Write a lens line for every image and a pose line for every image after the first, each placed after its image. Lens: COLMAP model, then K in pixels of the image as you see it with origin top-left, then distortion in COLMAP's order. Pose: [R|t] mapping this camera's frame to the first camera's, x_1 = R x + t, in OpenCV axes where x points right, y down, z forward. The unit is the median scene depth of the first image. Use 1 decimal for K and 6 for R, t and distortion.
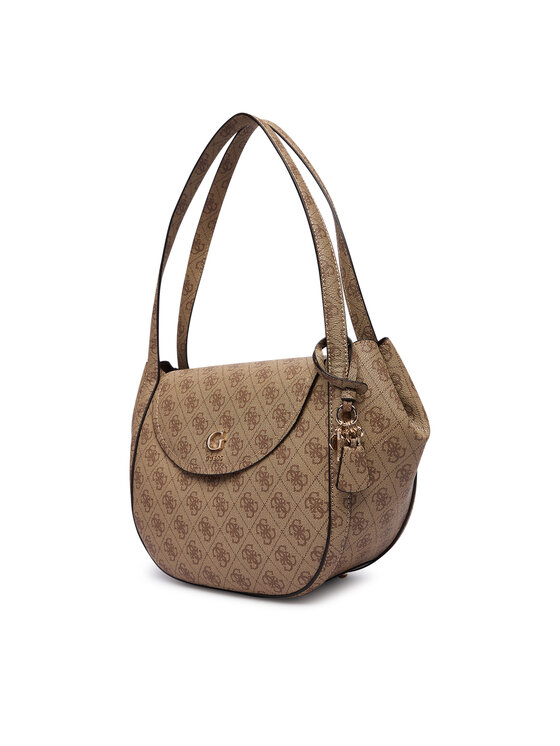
lens RADIAL K [[732.6, 0, 274.8], [0, 732.6, 380.8], [0, 0, 1]] dist [-0.079146, 0.000000]
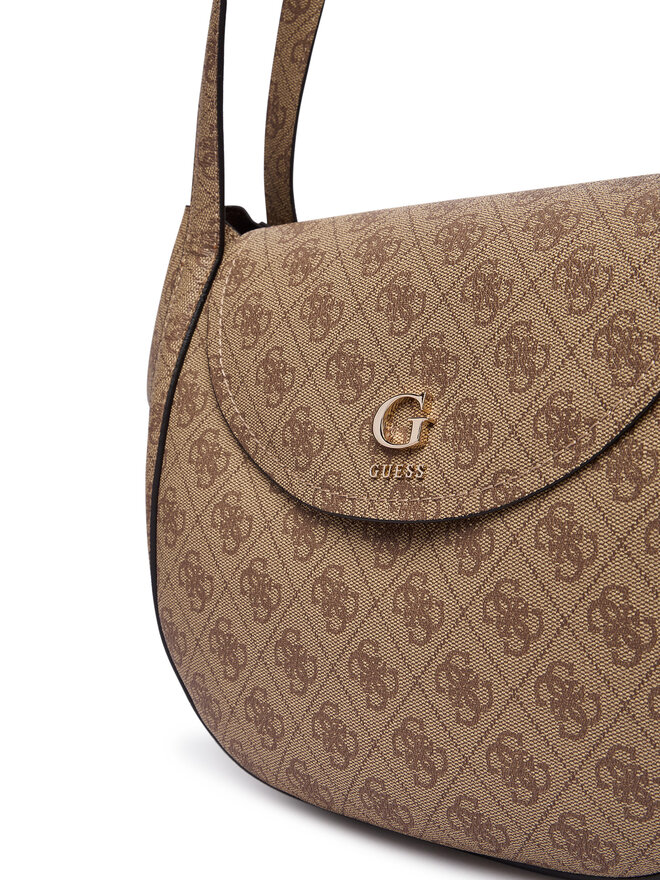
lens RADIAL K [[1280.7, 0, 313.1], [0, 1280.7, 474.5], [0, 0, 1]] dist [-0.051149, 0.000000]
pose [[0.998770, 0.010372, -0.048480, -0.093390], [-0.003619, 0.990514, 0.137366, 0.024452], [0.049445, -0.137022, 0.989333, 0.406226]]
